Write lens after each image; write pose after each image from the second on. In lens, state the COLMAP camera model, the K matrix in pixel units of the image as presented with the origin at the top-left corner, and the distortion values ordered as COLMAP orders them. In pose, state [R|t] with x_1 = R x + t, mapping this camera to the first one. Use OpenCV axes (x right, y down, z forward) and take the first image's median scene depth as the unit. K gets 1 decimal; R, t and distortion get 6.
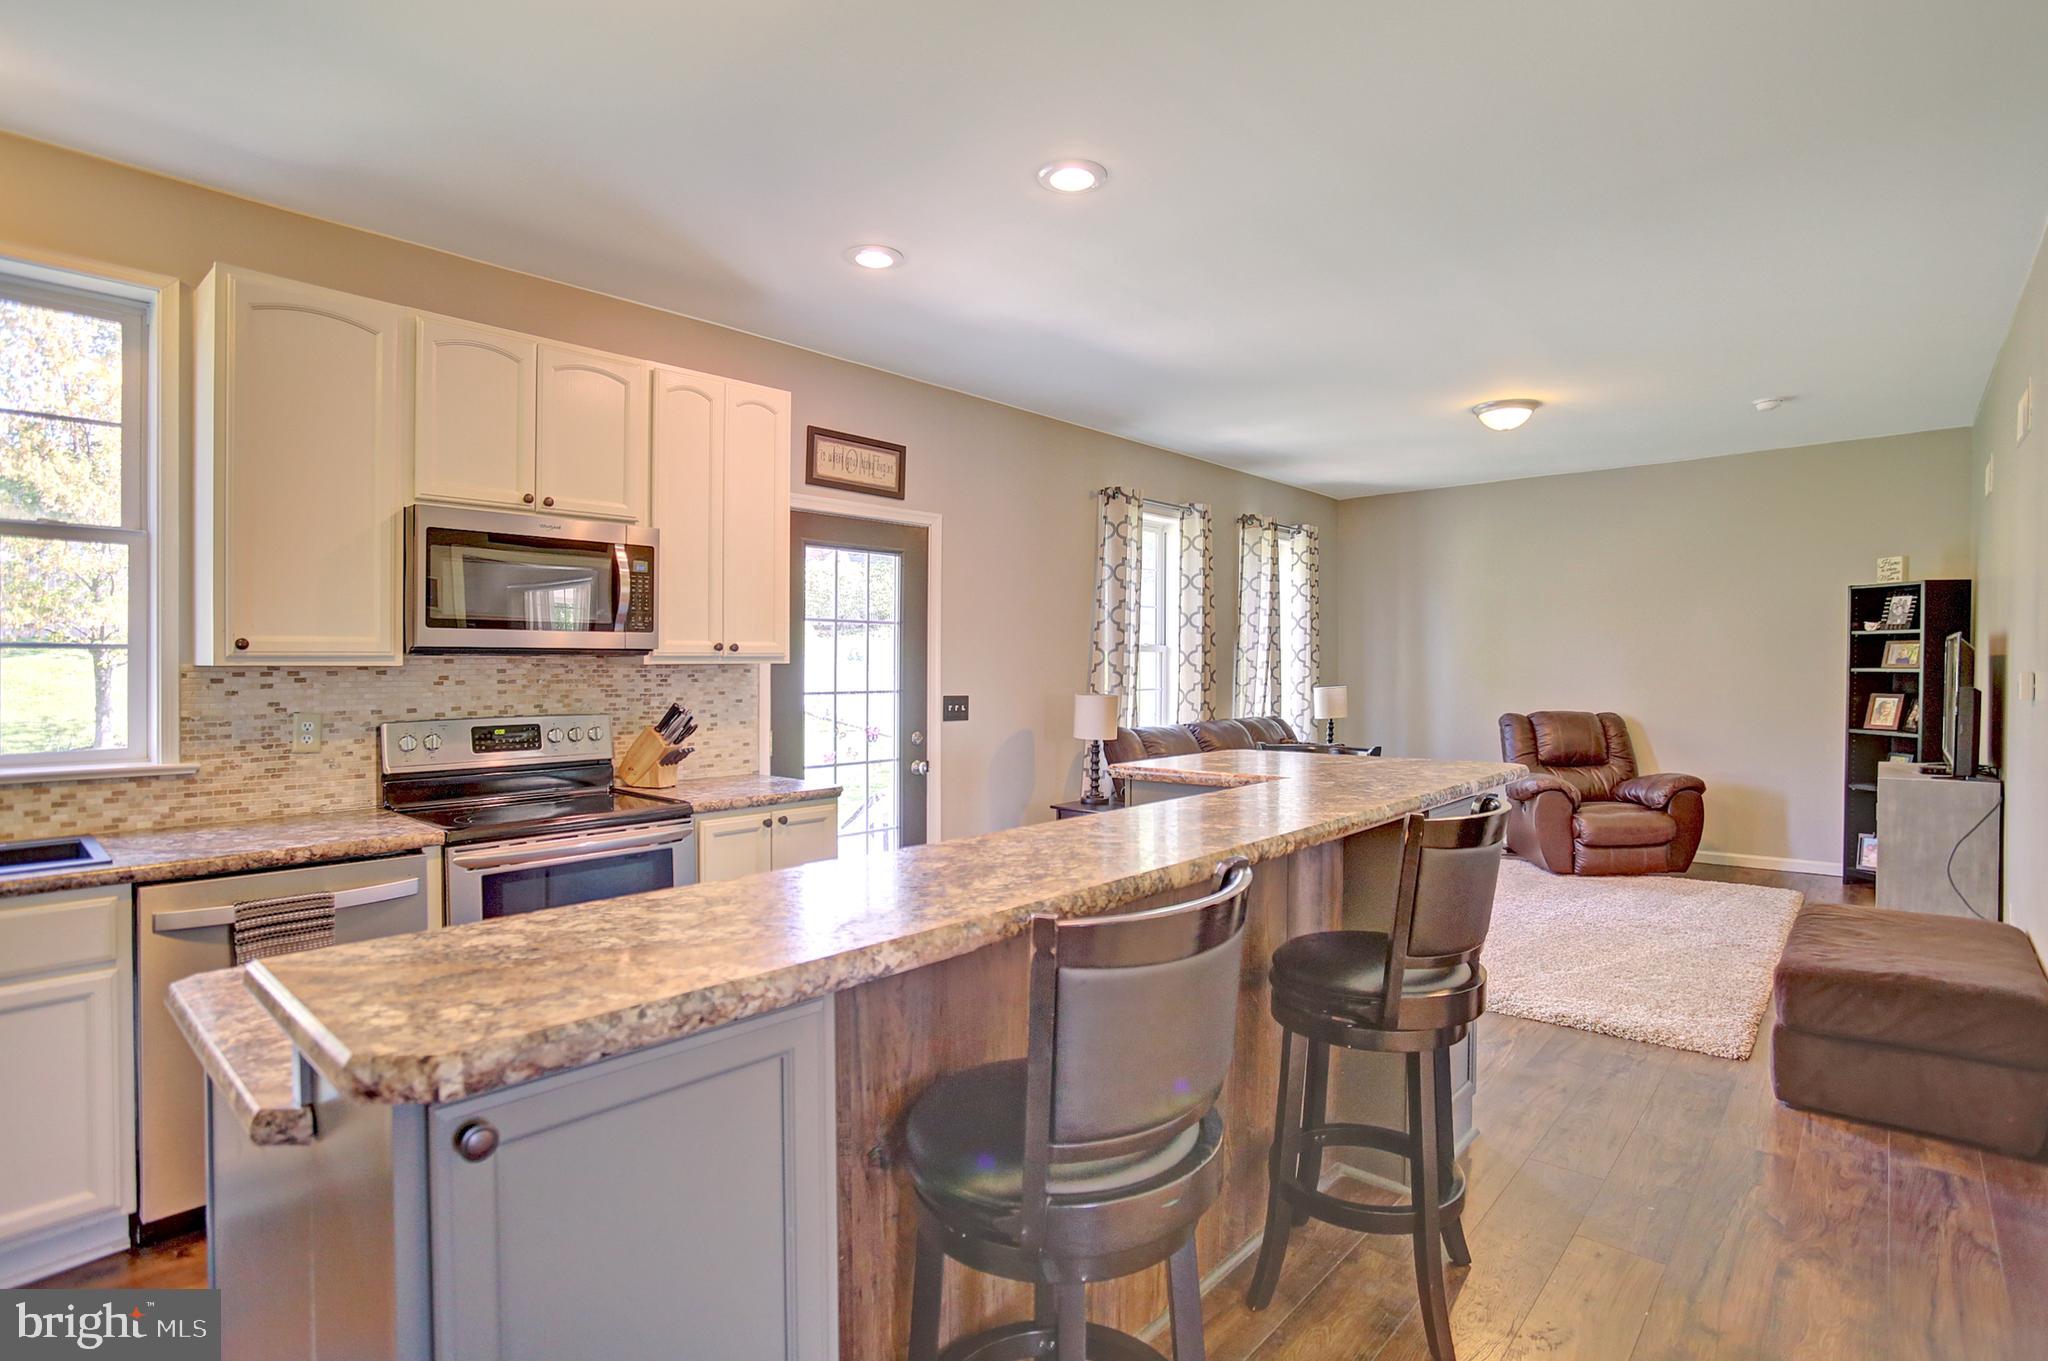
lens RADIAL K [[1022.8, 0, 1019.1], [0, 1022.8, 681.5], [0, 0, 1]] dist [-0.059999, 0.025626]
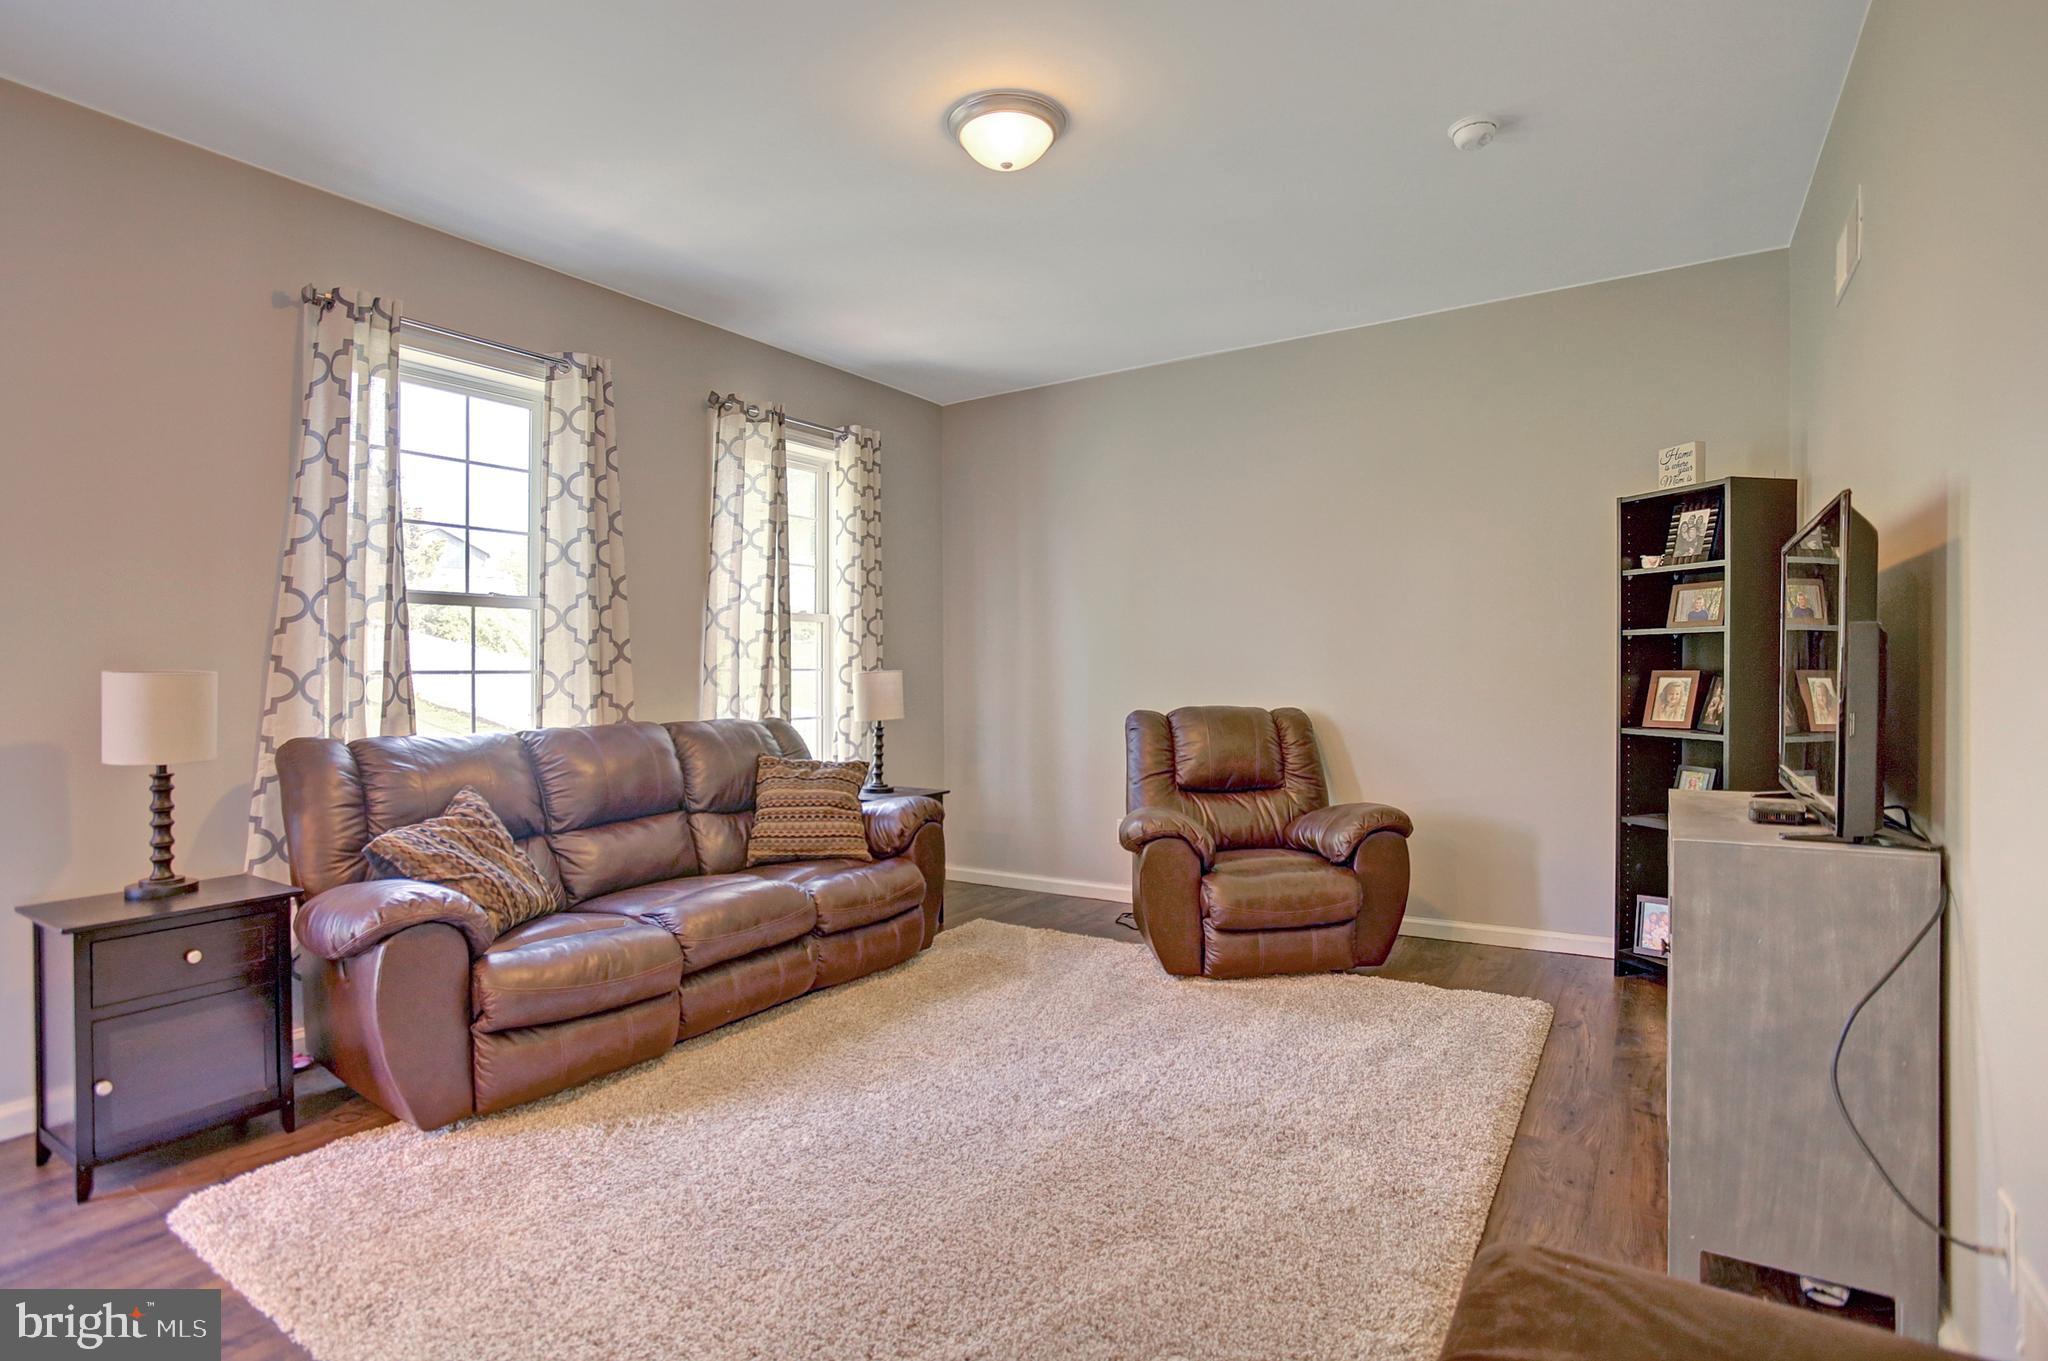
lens RADIAL K [[1022.8, 0, 1015.2], [0, 1022.8, 675.9], [0, 0, 1]] dist [-0.059999, 0.025626]
pose [[0.989541, -0.003353, 0.144212, 0.358469], [0.005599, 0.999869, -0.015172, 0.021497], [-0.144142, 0.015820, 0.989431, 0.419220]]
